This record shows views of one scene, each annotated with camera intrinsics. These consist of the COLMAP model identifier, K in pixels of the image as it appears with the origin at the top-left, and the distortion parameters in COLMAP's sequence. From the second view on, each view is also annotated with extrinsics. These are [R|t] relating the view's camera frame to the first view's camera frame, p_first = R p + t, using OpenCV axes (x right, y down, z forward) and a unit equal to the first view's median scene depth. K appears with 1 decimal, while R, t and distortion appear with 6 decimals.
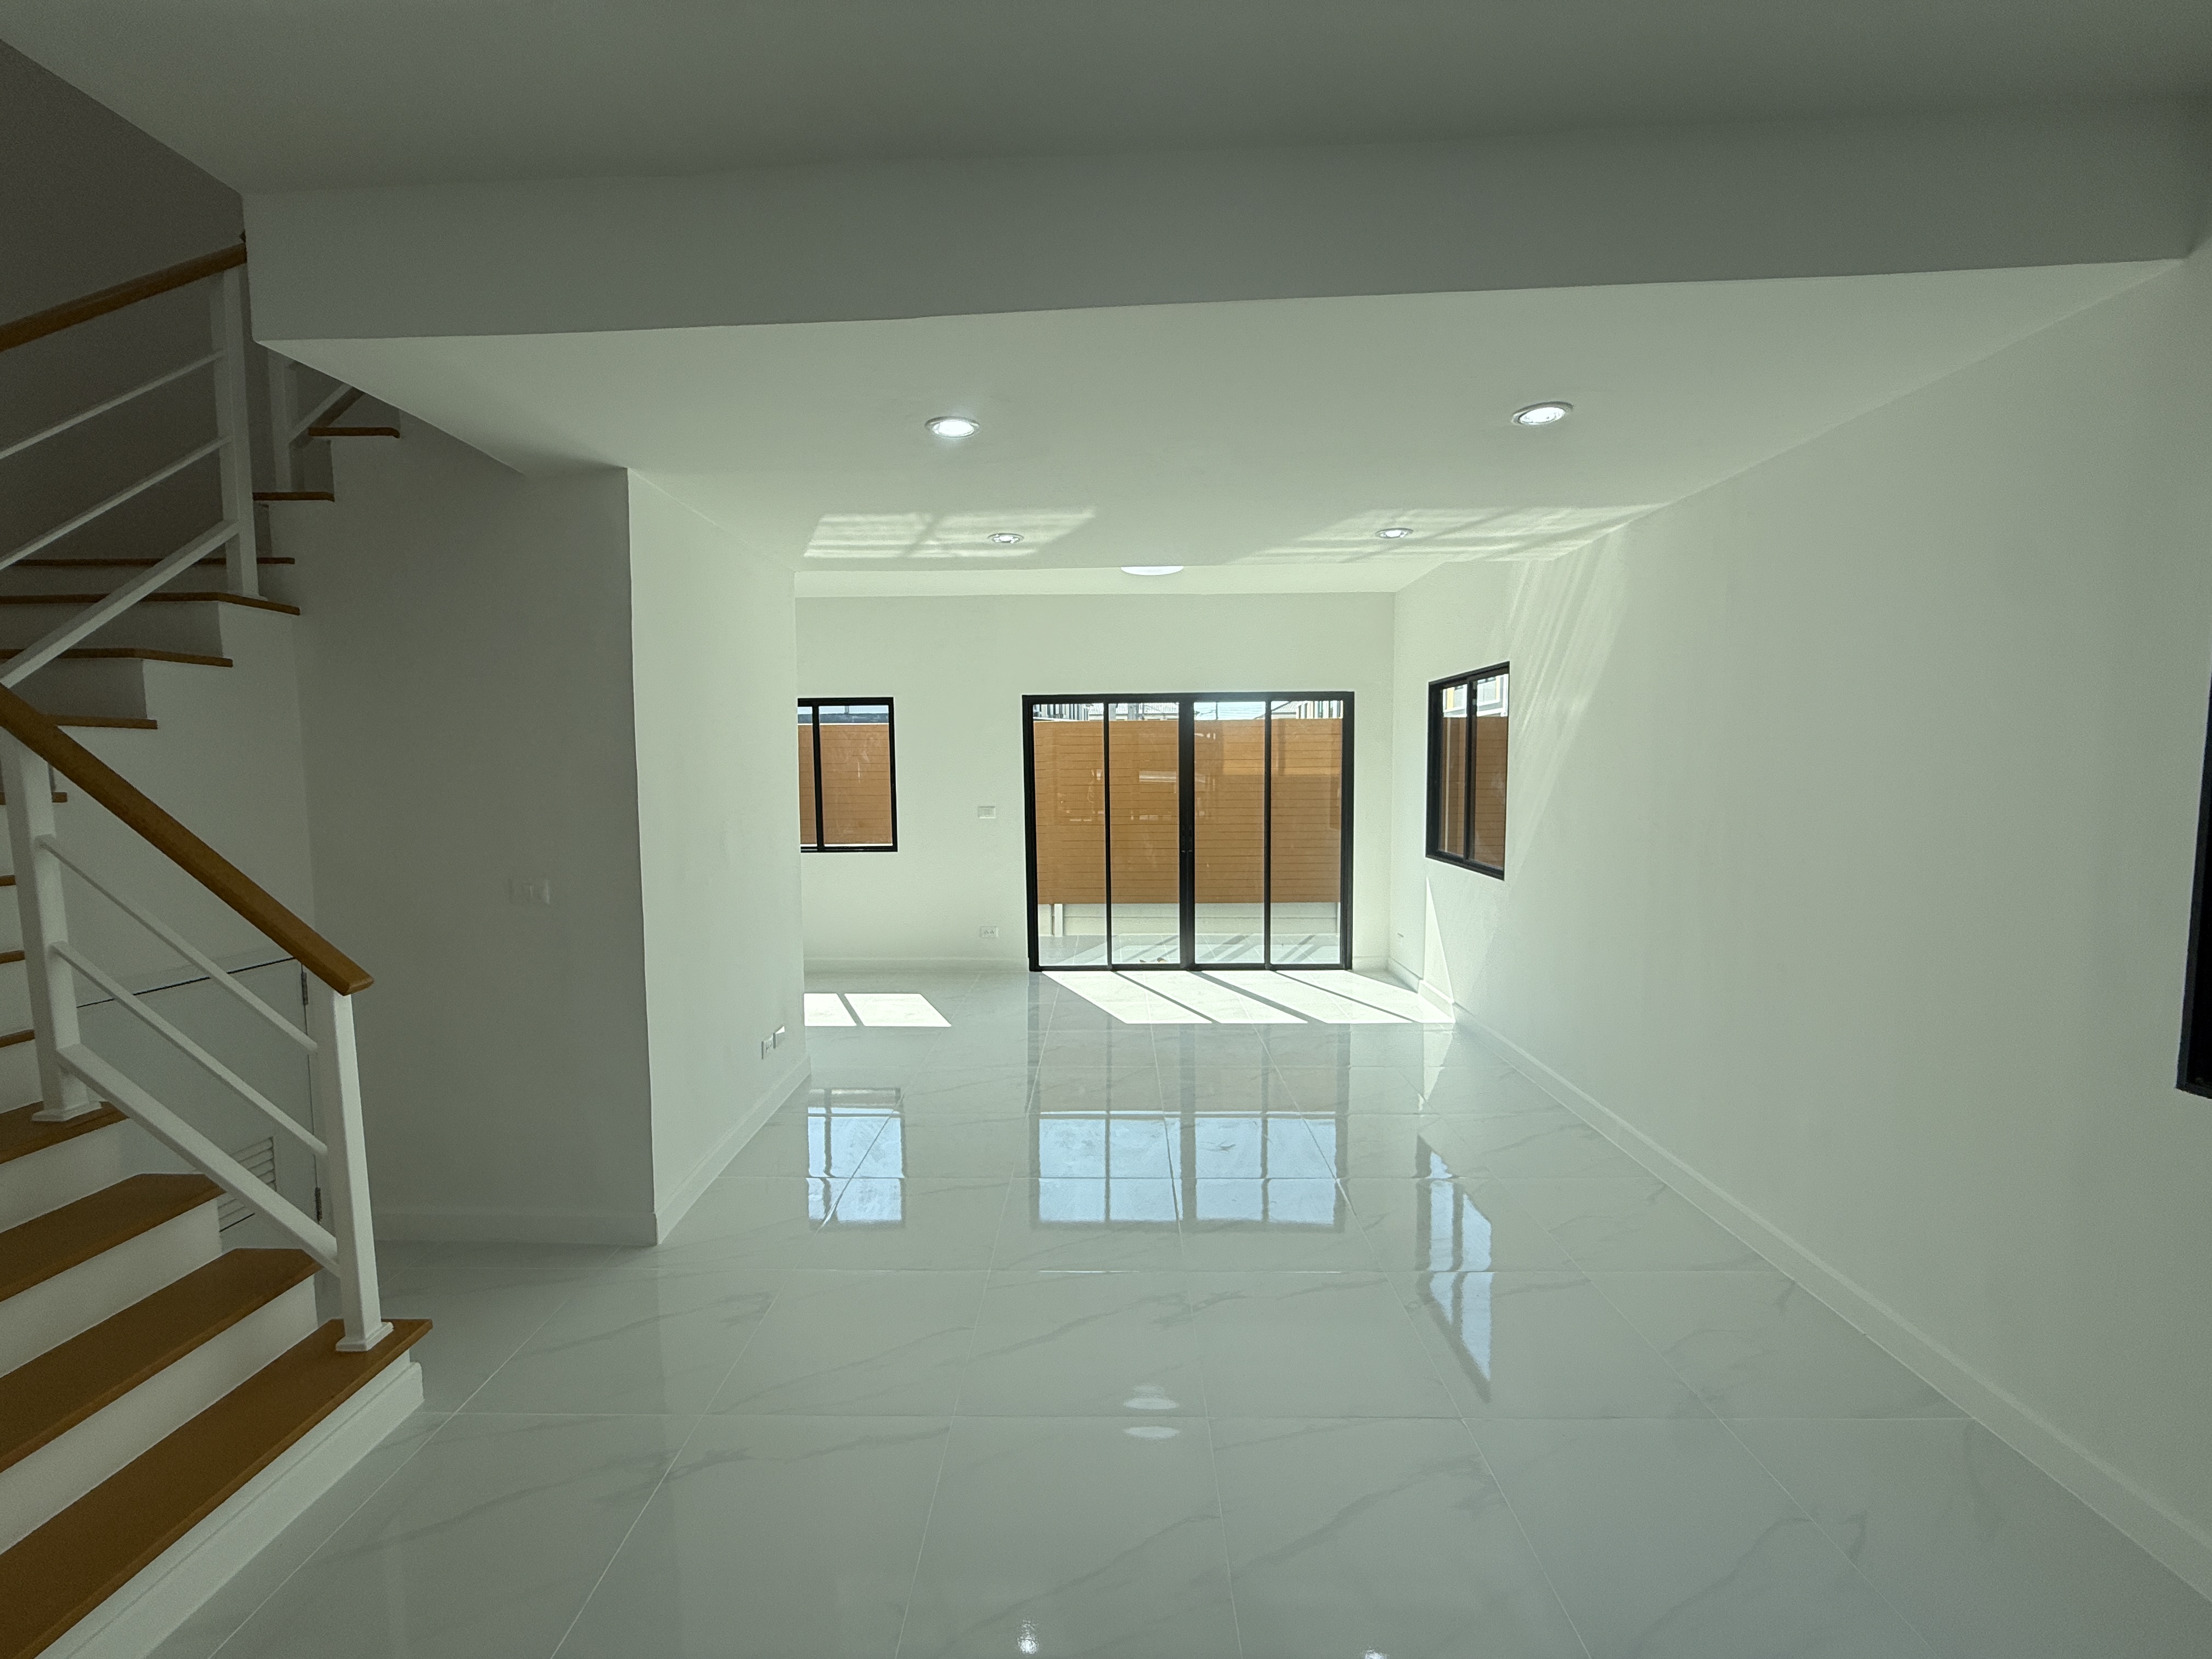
lens RADIAL K [[879.5, 0, 1098.4], [0, 879.5, 834.2], [0, 0, 1]] dist [-0.002760, -0.000125]
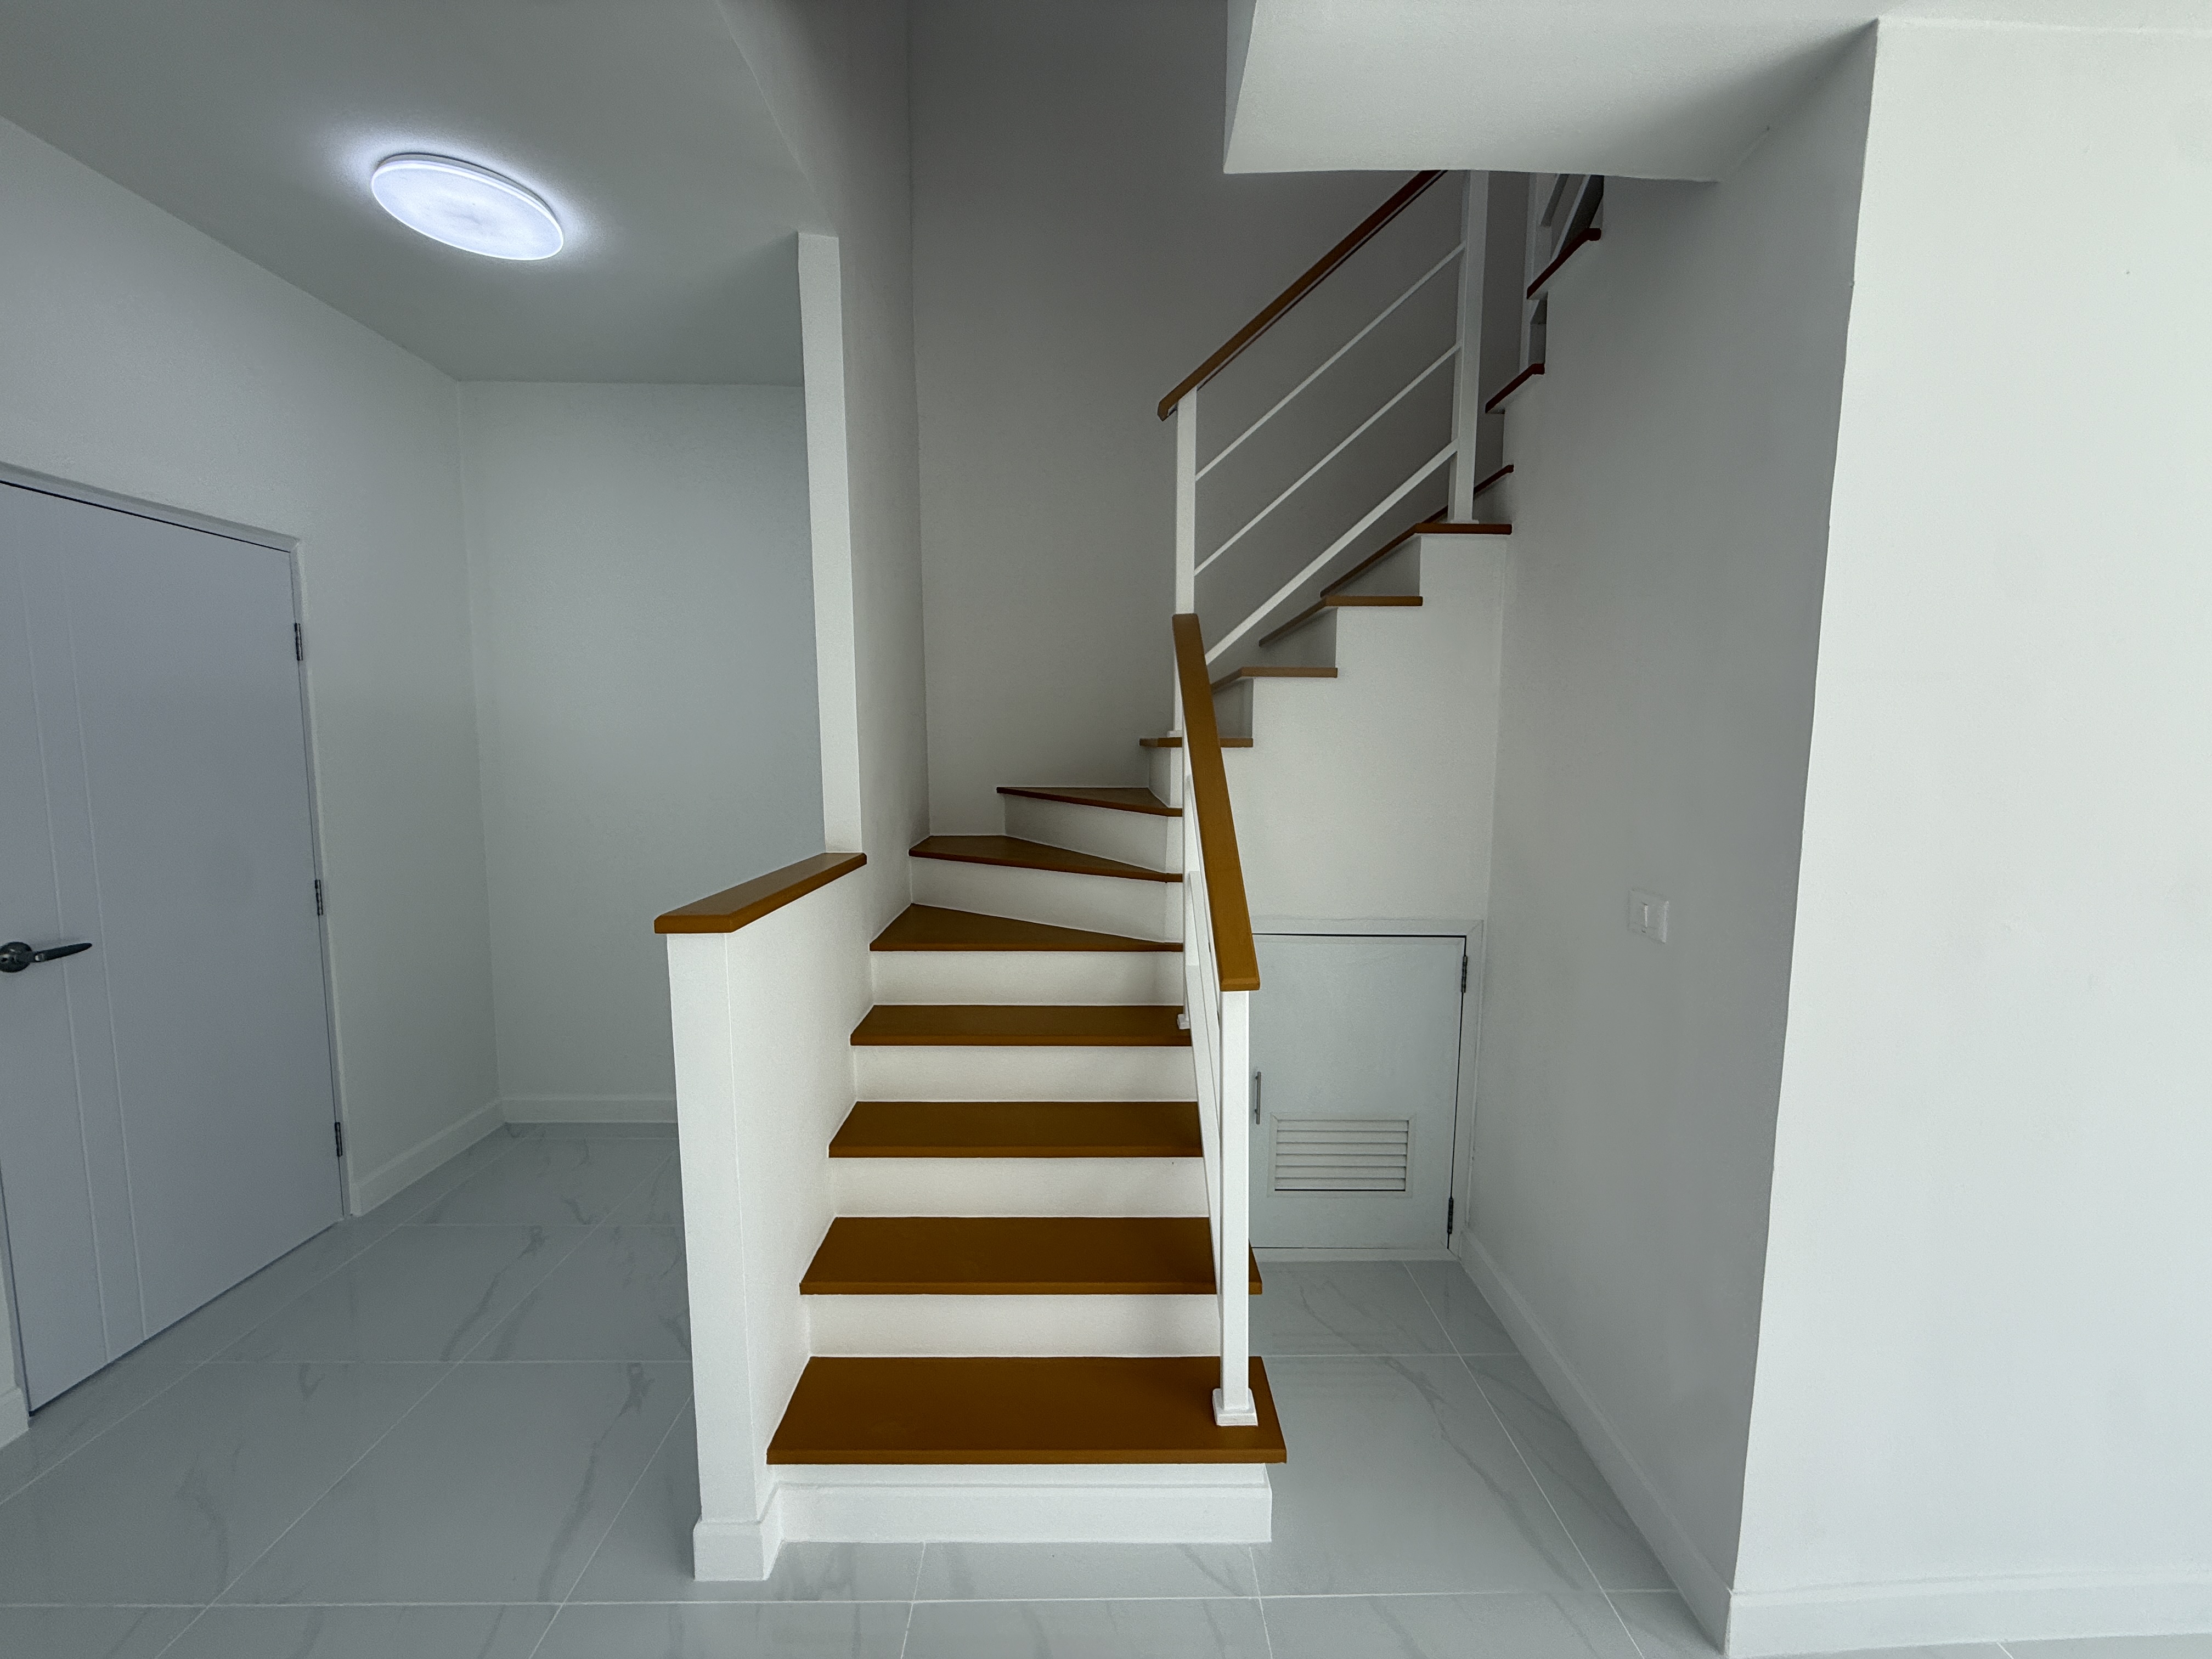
lens RADIAL K [[879.5, 0, 1098.4], [0, 879.5, 834.2], [0, 0, 1]] dist [-0.002760, -0.000125]
pose [[0.027497, 0.111189, -0.993419, -0.066126], [-0.085702, 0.990398, 0.108478, -0.026604], [0.995941, 0.082155, 0.036762, 0.624200]]
